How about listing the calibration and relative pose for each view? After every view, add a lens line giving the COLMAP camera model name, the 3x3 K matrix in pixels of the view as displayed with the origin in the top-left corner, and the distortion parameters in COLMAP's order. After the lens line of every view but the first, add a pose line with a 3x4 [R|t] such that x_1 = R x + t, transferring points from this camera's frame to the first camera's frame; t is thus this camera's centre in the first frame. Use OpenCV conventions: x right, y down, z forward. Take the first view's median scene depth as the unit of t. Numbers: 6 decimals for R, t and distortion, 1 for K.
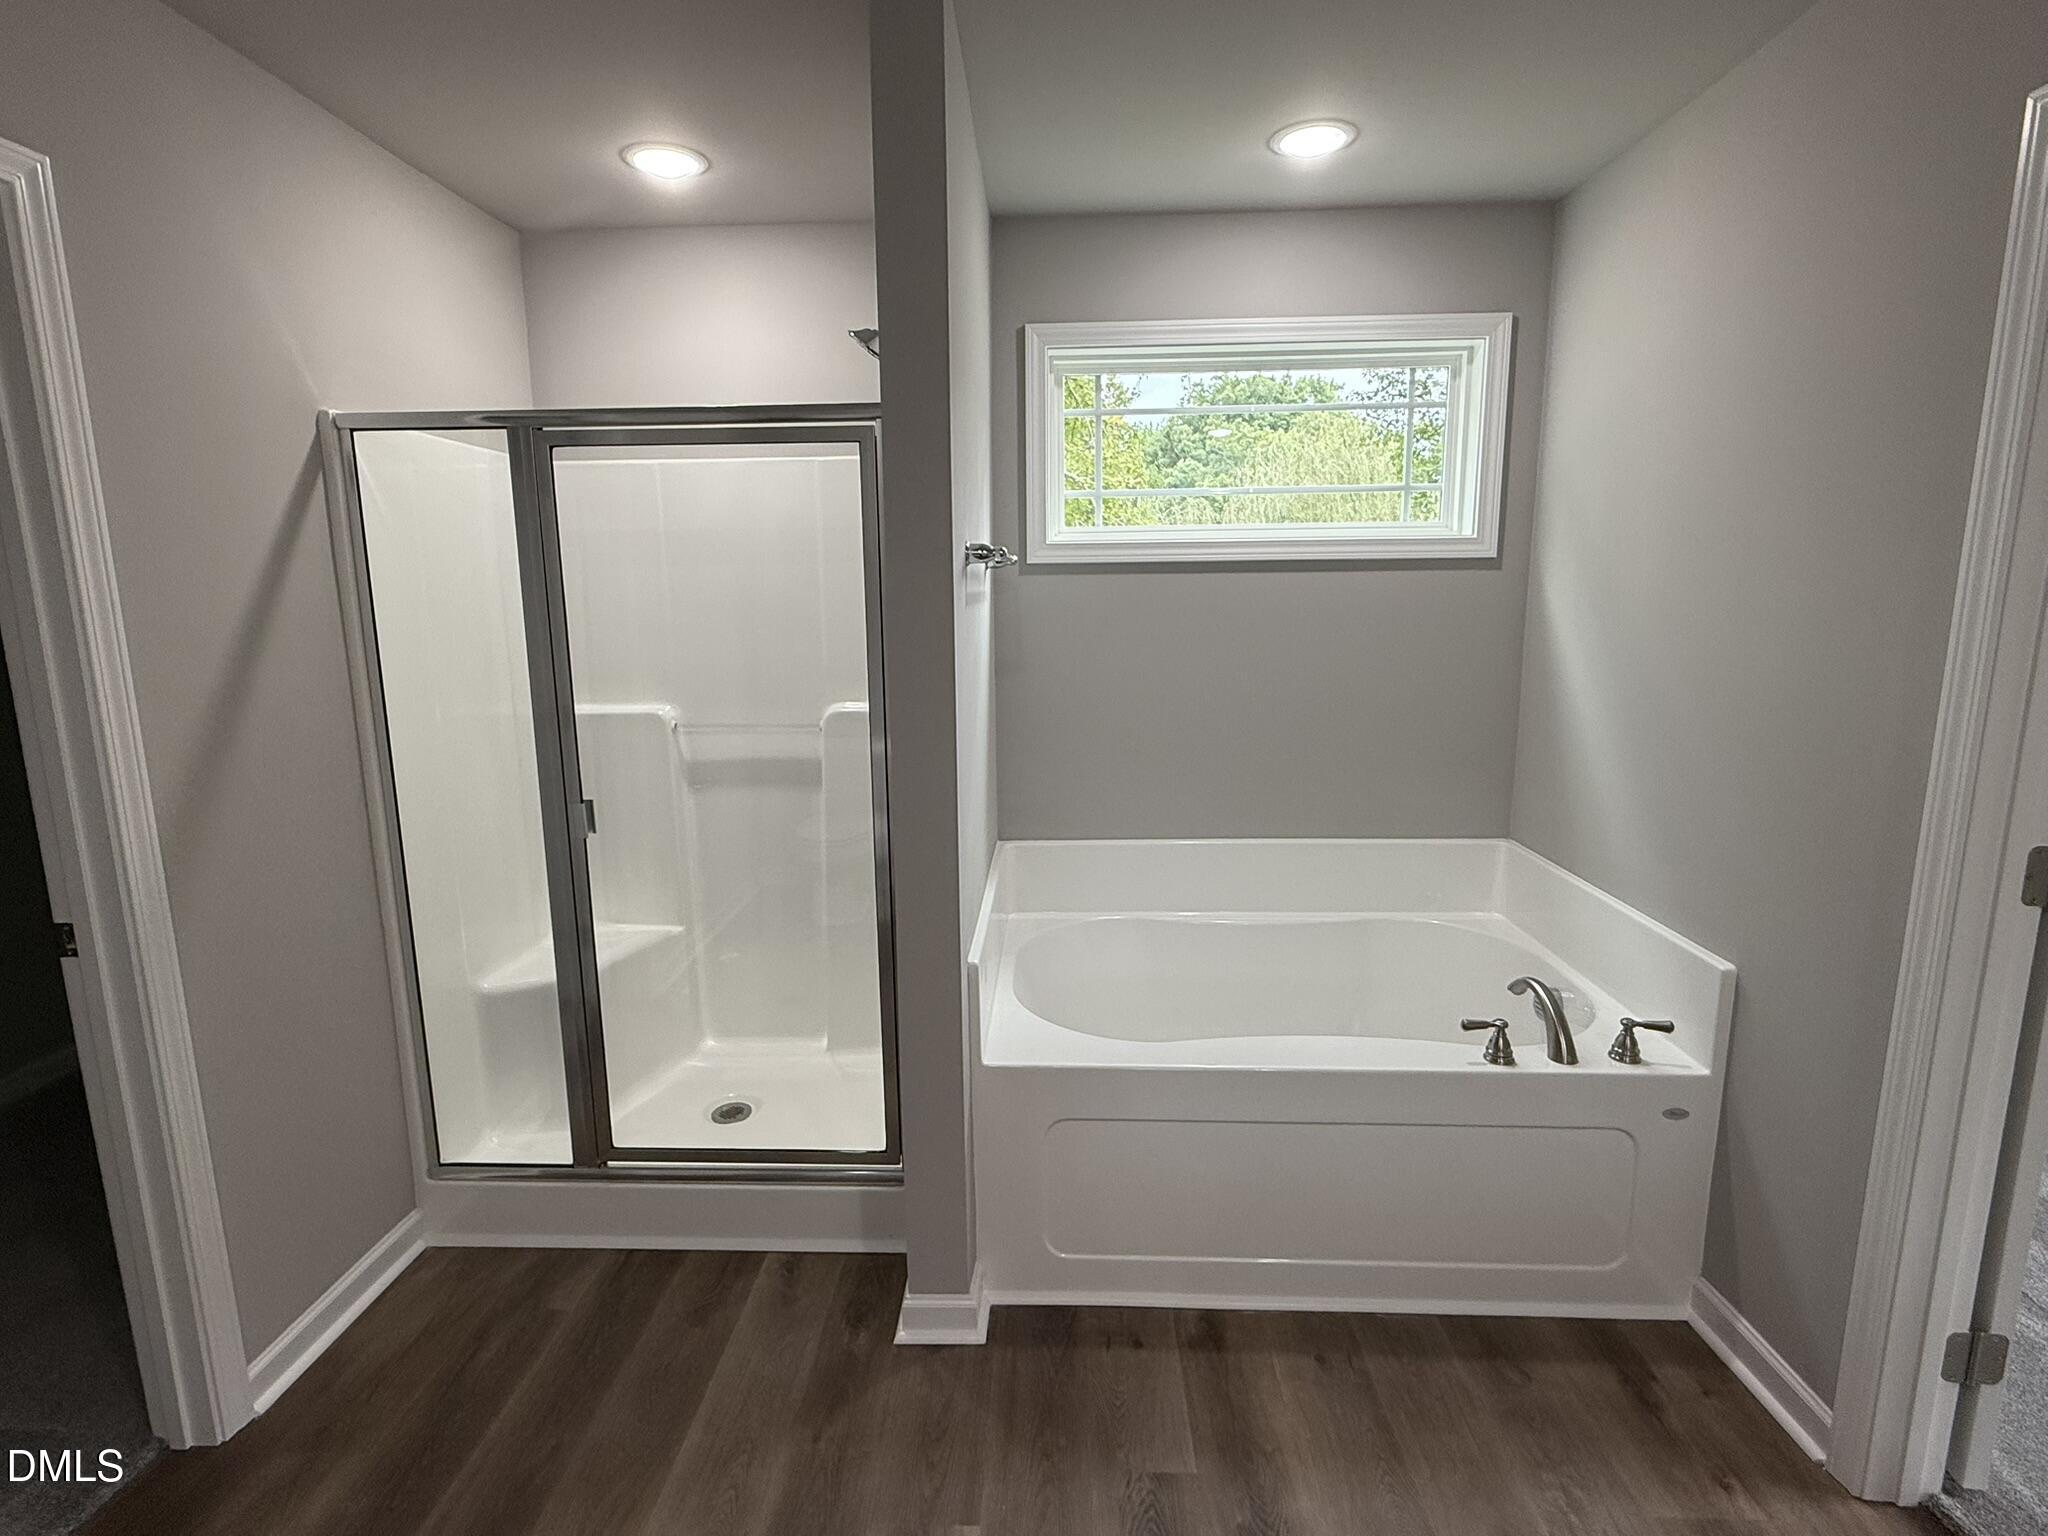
lens RADIAL K [[1011.4, 0, 1015.5], [0, 1011.4, 769.6], [0, 0, 1]] dist [0.003378, 0.000433]
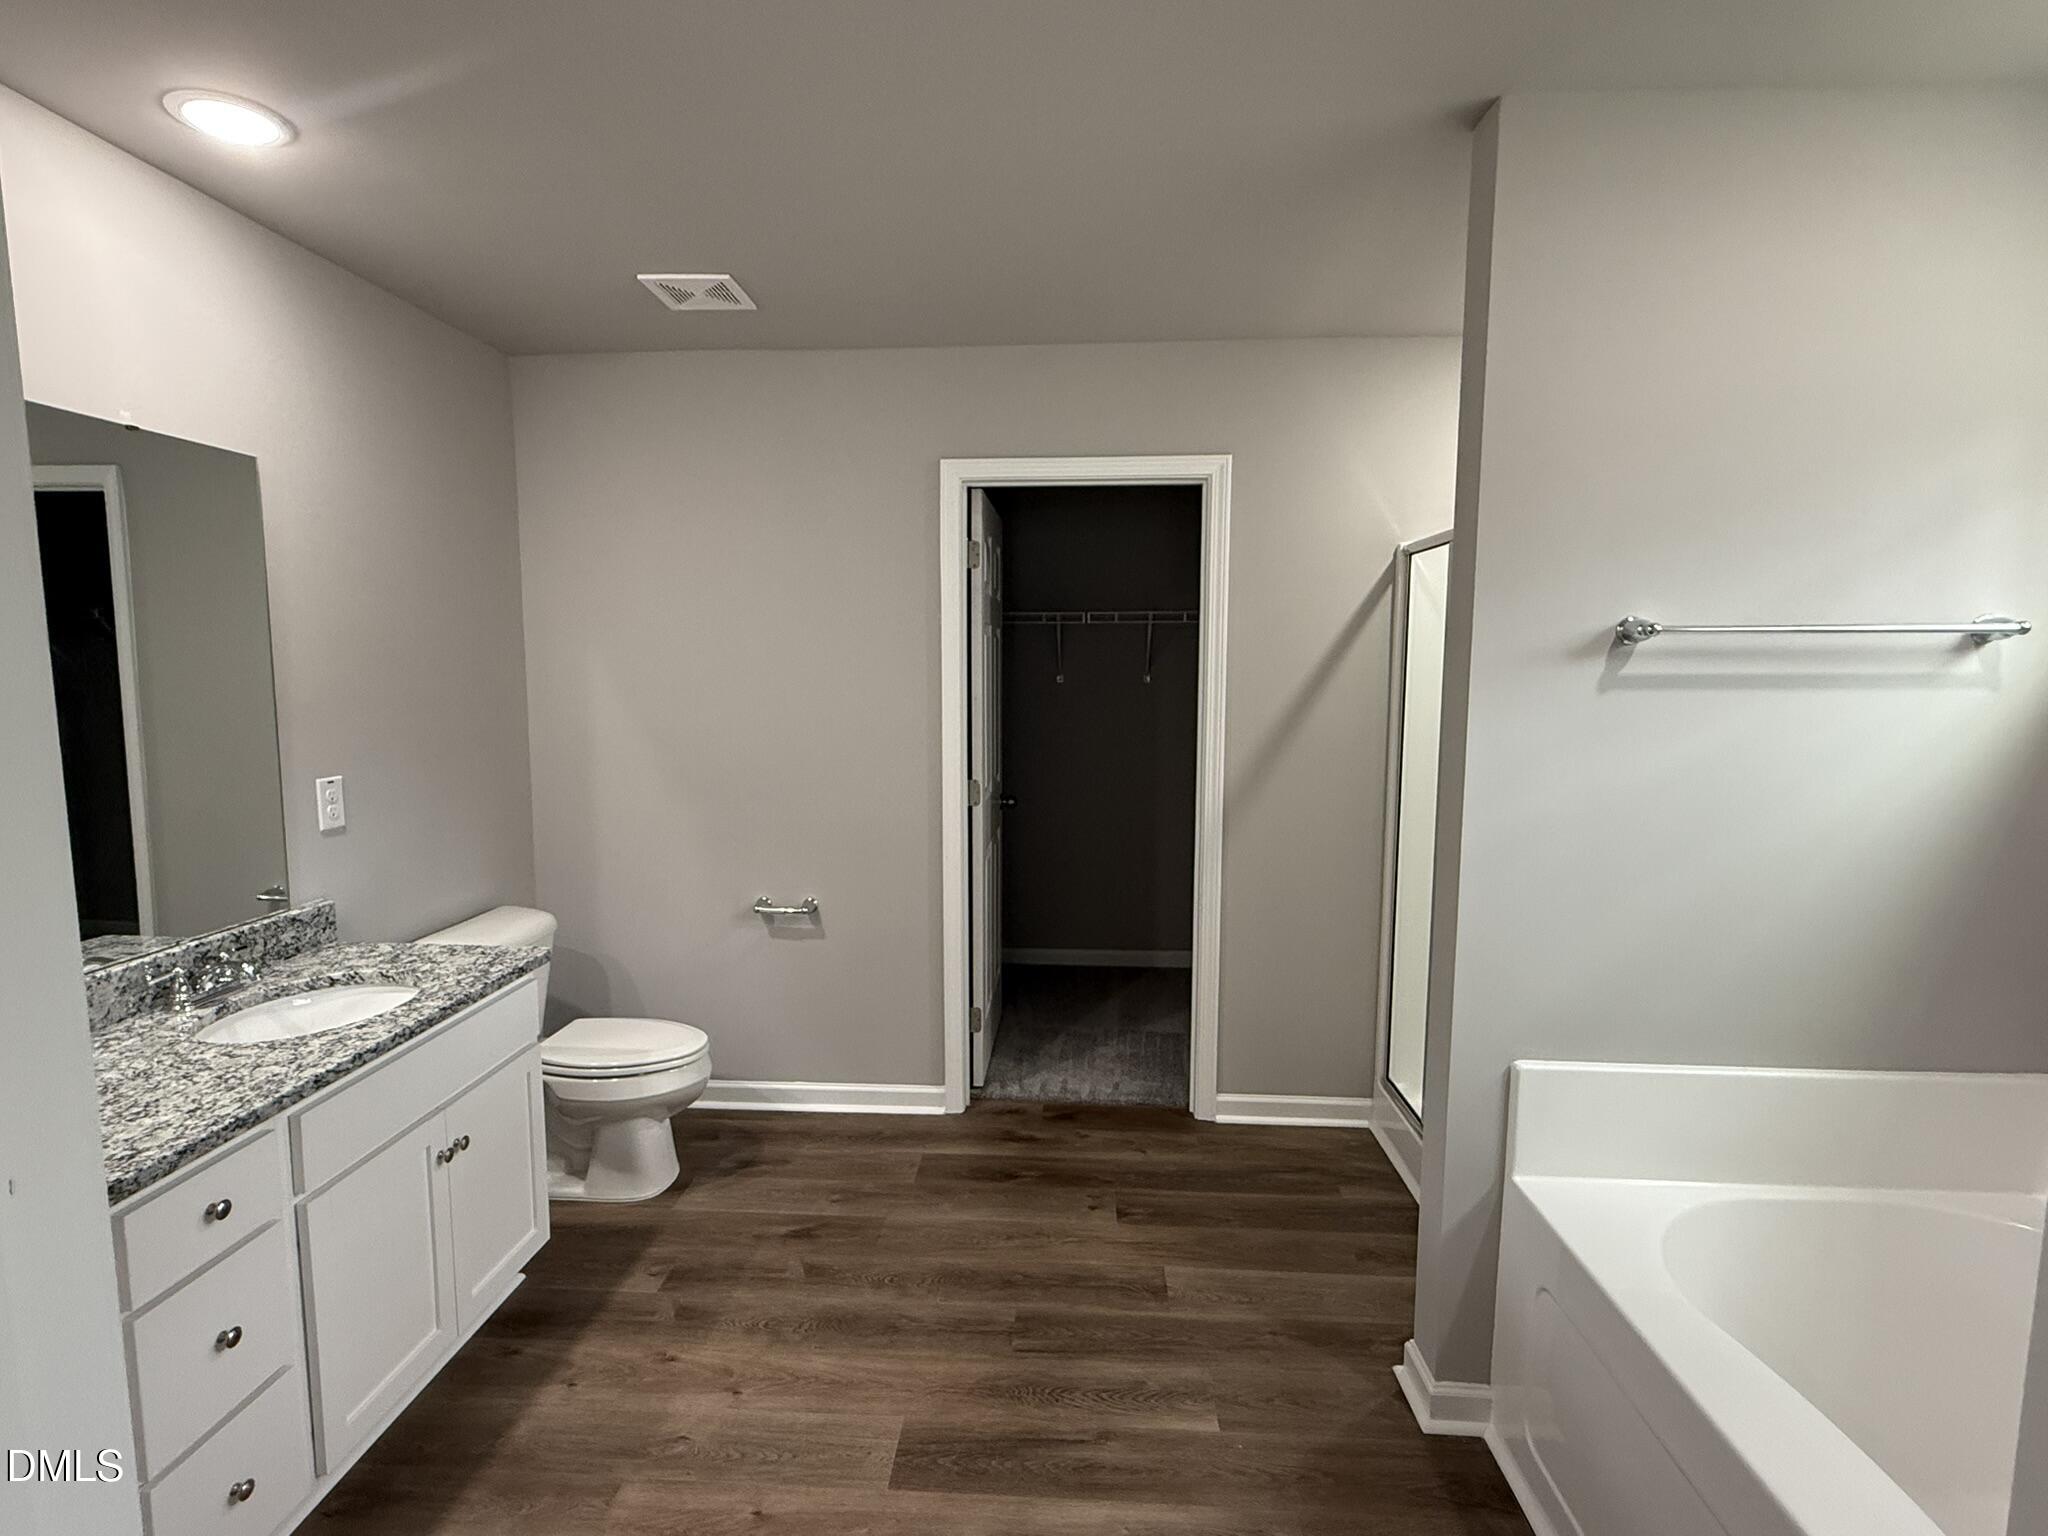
lens RADIAL K [[1011.4, 0, 1014.1], [0, 1011.4, 771.1], [0, 0, 1]] dist [0.003378, 0.000433]
pose [[-0.021779, 0.113941, -0.993249, 0.926012], [-0.171661, 0.978304, 0.115990, -0.106526], [0.984915, 0.173029, -0.001747, 0.533689]]
